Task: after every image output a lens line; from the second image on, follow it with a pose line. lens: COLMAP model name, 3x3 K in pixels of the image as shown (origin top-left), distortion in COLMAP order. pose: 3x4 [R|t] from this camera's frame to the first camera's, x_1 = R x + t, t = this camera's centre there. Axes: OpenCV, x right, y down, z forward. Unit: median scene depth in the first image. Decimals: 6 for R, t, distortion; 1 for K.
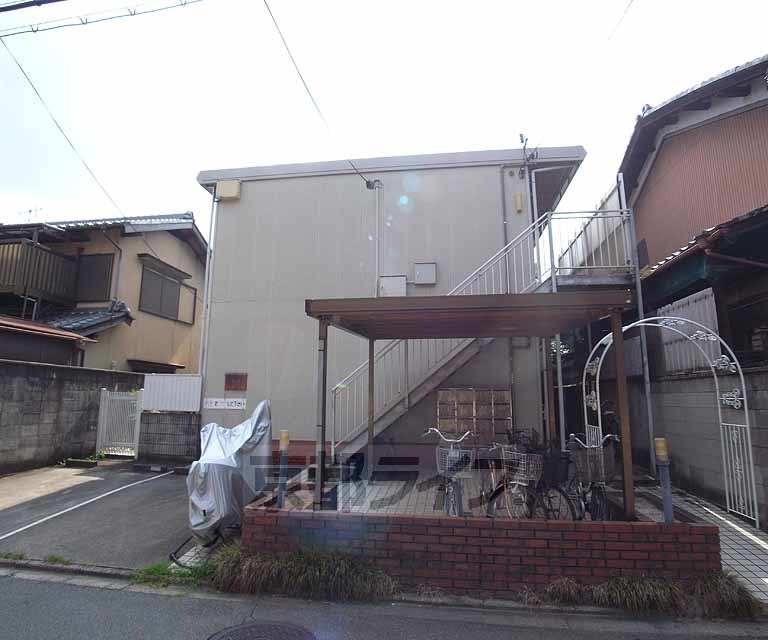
lens RADIAL K [[486.9, 0, 382.4], [0, 486.9, 324.1], [0, 0, 1]] dist [-0.009317, 0.007762]
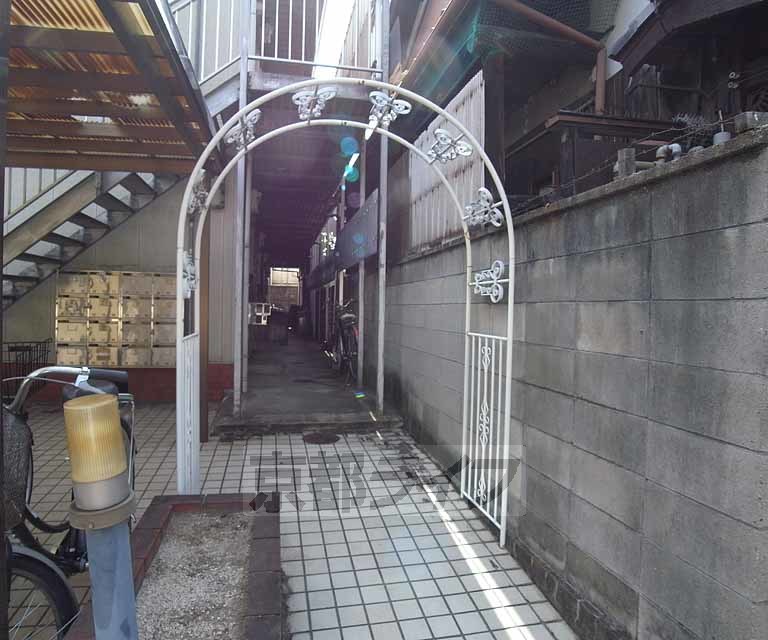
lens RADIAL K [[486.9, 0, 384.3], [0, 486.9, 316.7], [0, 0, 1]] dist [-0.009317, 0.007762]
pose [[0.930818, 0.004086, 0.365461, 0.441968], [-0.068005, 0.984411, 0.162202, 0.114374], [-0.359101, -0.175834, 0.916586, 0.582111]]
